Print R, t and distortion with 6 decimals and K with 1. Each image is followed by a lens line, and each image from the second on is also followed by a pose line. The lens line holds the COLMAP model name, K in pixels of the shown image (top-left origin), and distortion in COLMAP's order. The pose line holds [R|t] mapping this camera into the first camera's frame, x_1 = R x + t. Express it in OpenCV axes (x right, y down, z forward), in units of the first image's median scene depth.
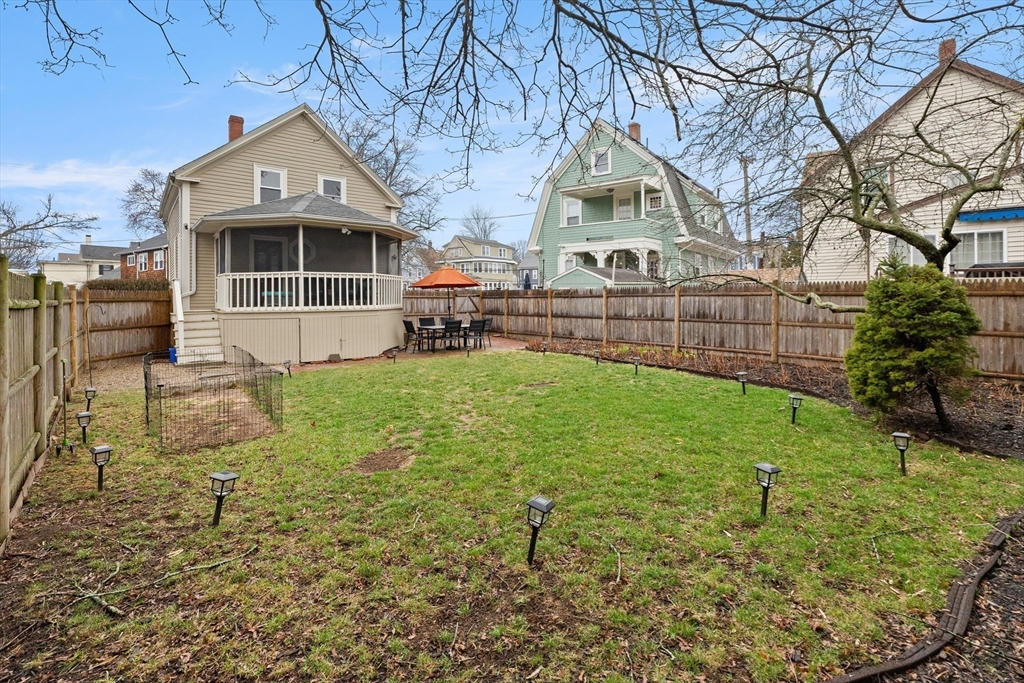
lens RADIAL K [[471.0, 0, 527.3], [0, 471.0, 304.6], [0, 0, 1]] dist [-0.002958, -0.000161]
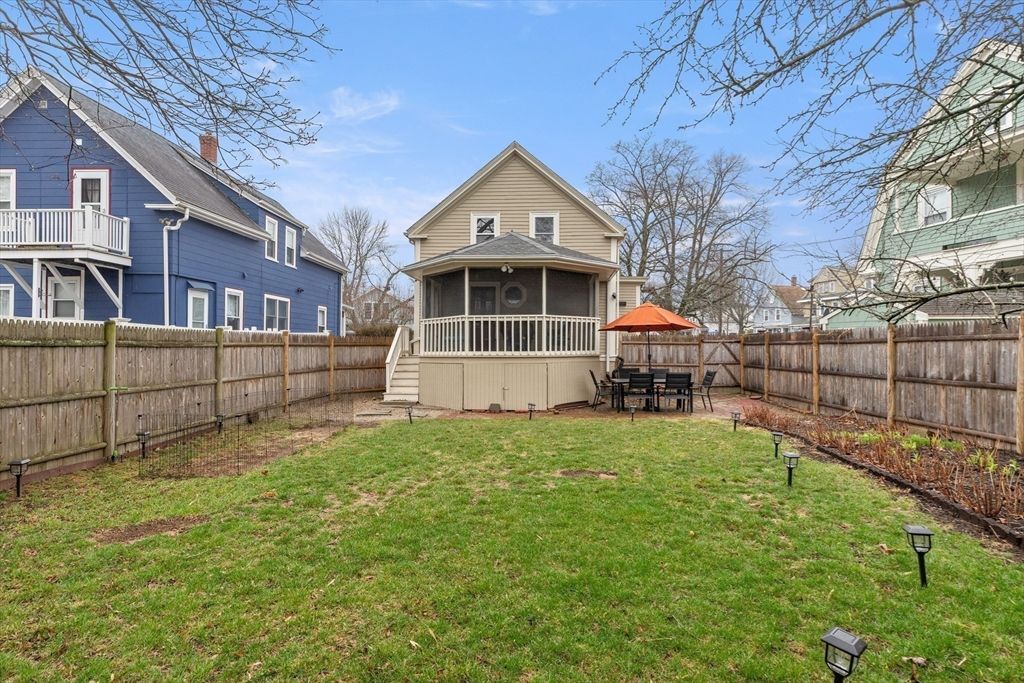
lens RADIAL K [[520.3, 0, 513.0], [0, 520.3, 341.6], [0, 0, 1]] dist [-0.002808, -0.000091]
pose [[0.740742, -0.000518, -0.671789, 0.257754], [-0.014932, 0.999740, -0.017236, 0.000510], [0.671624, 0.022798, 0.740542, 0.229437]]
